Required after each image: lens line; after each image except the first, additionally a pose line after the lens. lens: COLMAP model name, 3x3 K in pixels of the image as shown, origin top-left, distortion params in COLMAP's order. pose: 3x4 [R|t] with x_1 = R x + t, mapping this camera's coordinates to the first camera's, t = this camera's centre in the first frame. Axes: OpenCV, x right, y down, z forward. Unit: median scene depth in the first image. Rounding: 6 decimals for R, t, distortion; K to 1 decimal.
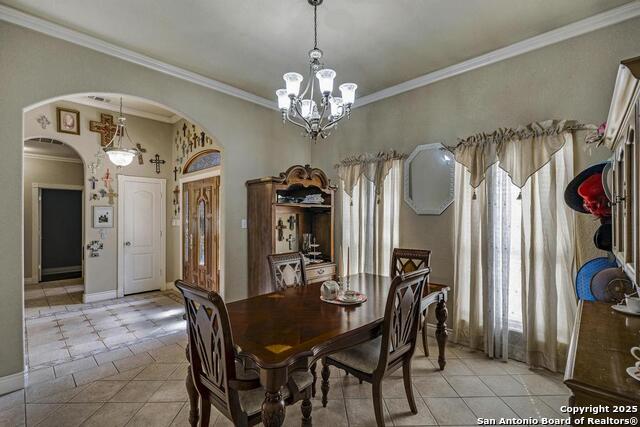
lens RADIAL K [[289.5, 0, 318.5], [0, 289.5, 217.9], [0, 0, 1]] dist [-0.003857, -0.000173]
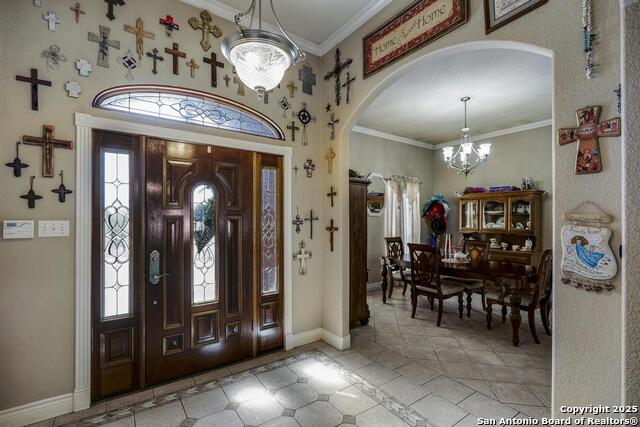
lens RADIAL K [[289.5, 0, 320.4], [0, 289.5, 214.2], [0, 0, 1]] dist [-0.003857, -0.000173]
pose [[0.203162, 0.020429, 0.978932, -1.423113], [-0.002963, 0.999791, -0.020249, 0.010739], [-0.979141, 0.001213, 0.203180, 1.100024]]
